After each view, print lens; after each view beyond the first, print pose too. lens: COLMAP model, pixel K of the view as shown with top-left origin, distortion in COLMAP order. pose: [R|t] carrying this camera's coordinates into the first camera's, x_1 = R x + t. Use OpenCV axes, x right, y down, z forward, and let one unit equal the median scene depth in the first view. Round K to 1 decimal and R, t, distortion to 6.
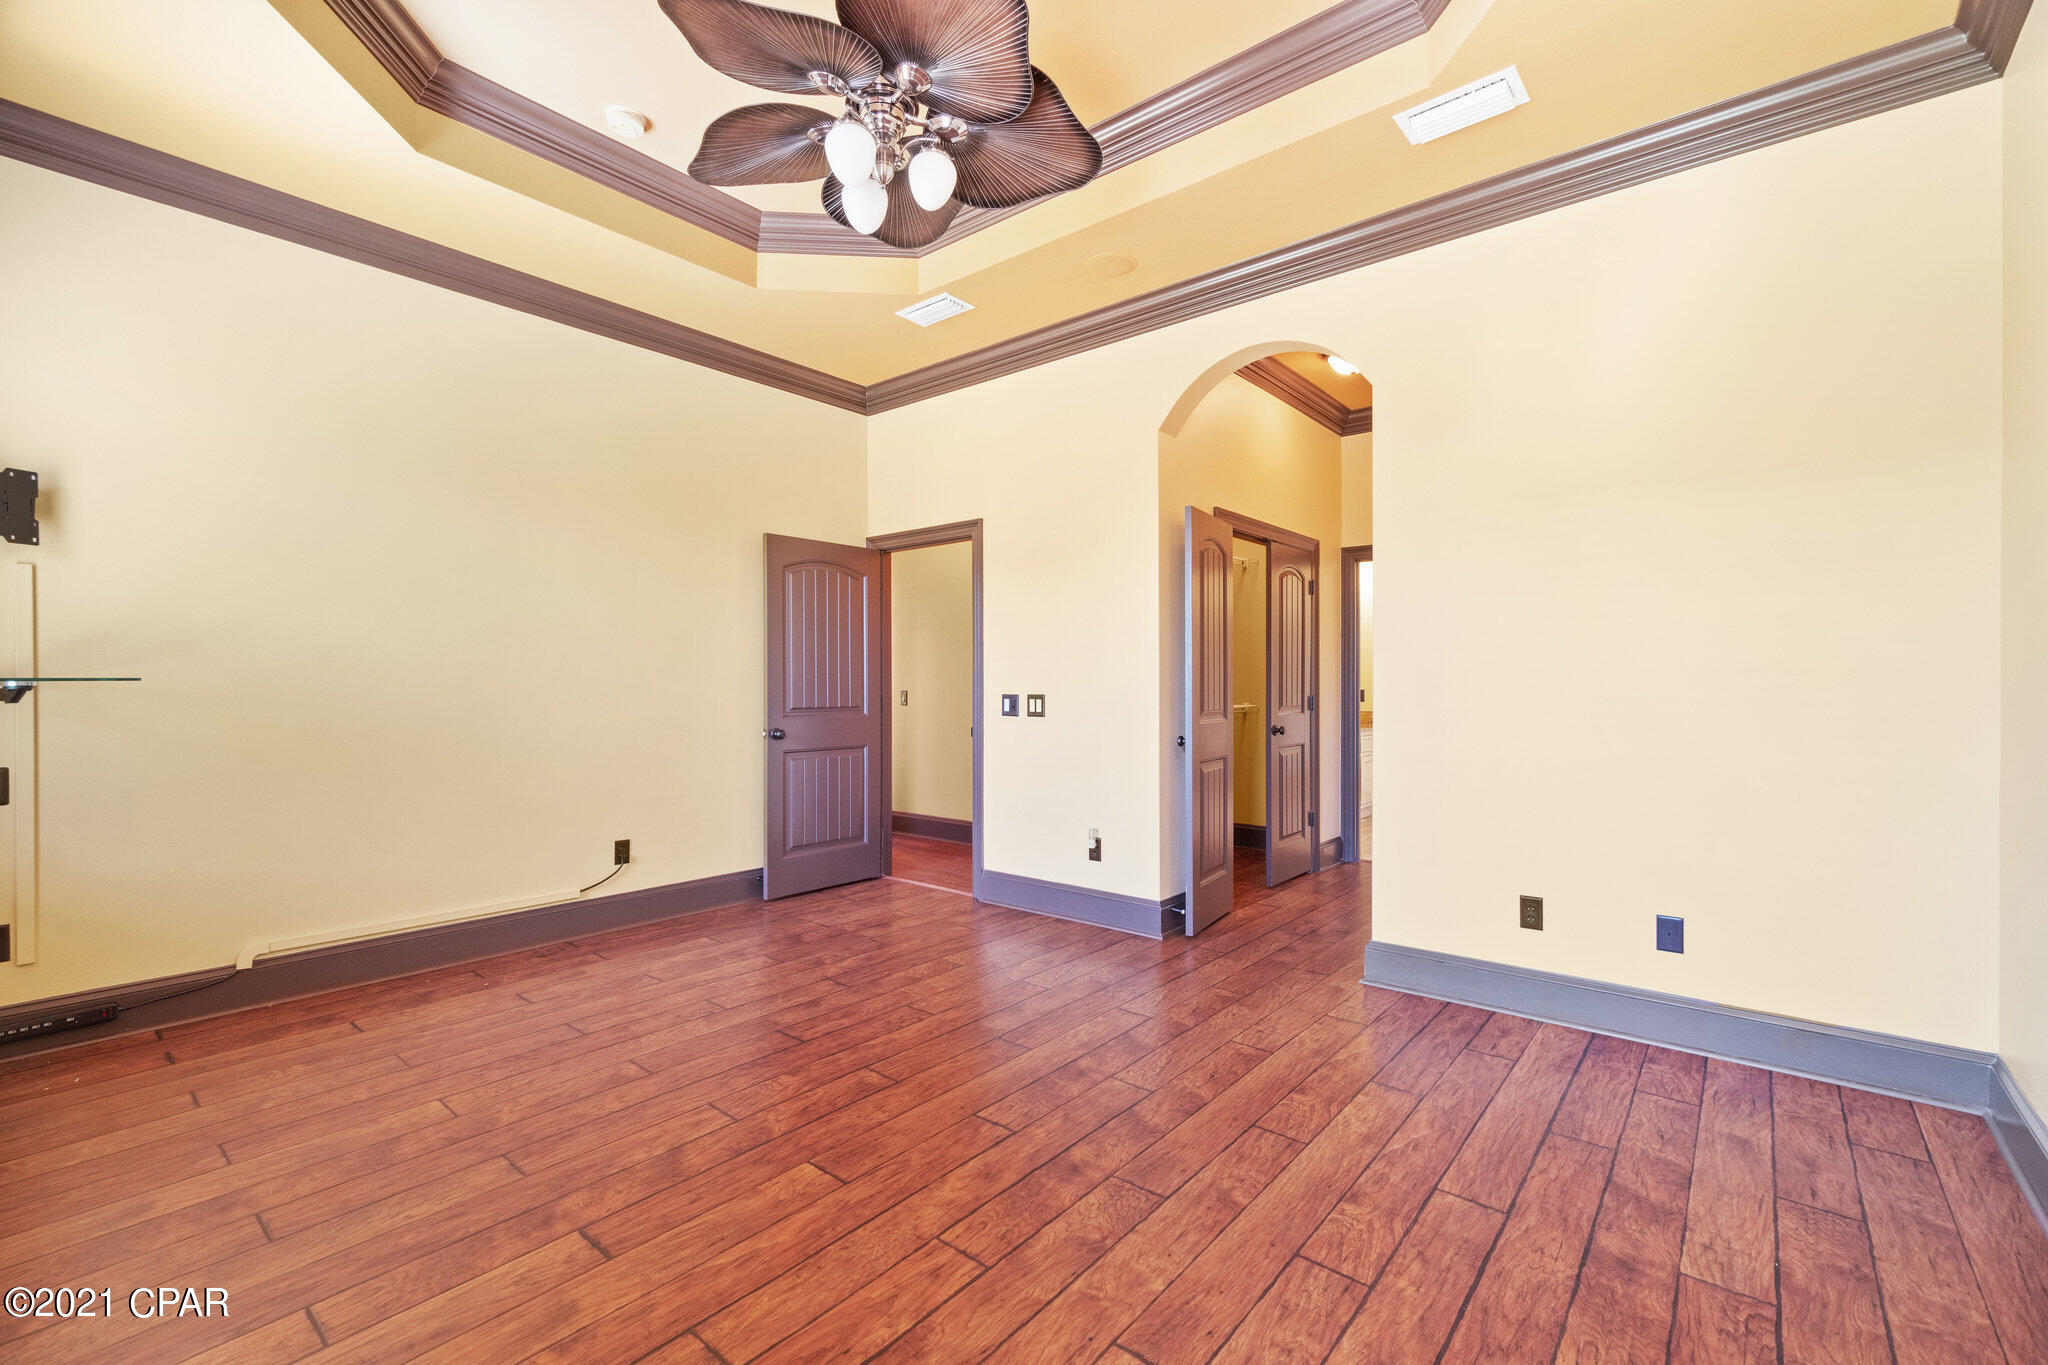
lens RADIAL K [[888.4, 0, 1021.7], [0, 888.4, 678.4], [0, 0, 1]] dist [-0.008341, 0.001832]
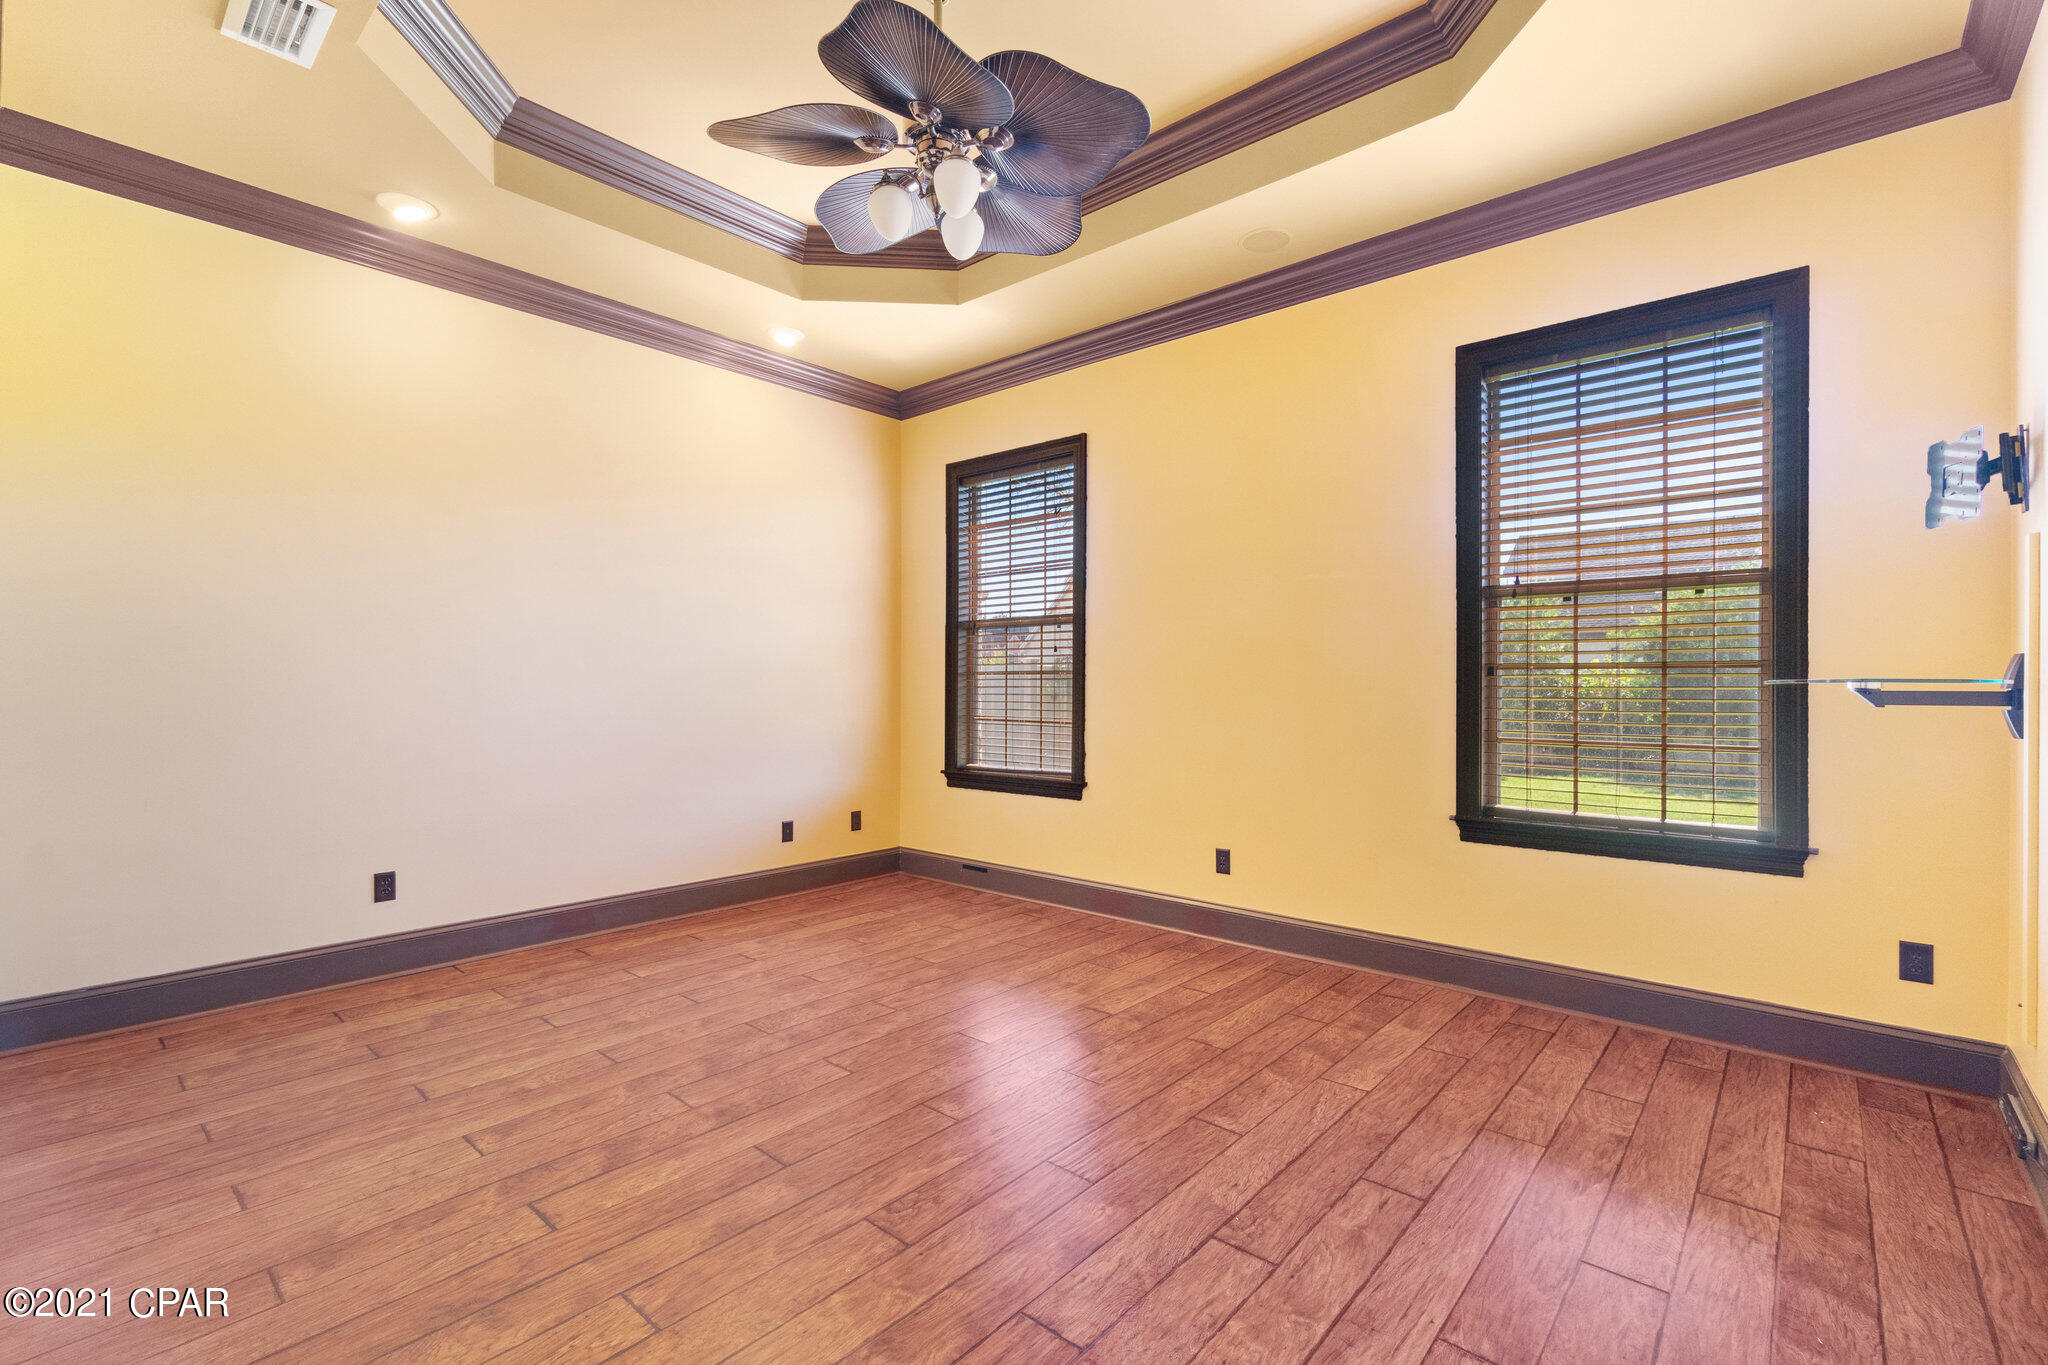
lens RADIAL K [[888.4, 0, 1018.1], [0, 888.4, 682.5], [0, 0, 1]] dist [-0.008341, 0.001832]
pose [[-0.999689, -0.002475, 0.024804, -0.297687], [-0.002769, 0.999926, -0.011844, 0.016586], [-0.024773, -0.011909, -0.999622, 2.192223]]
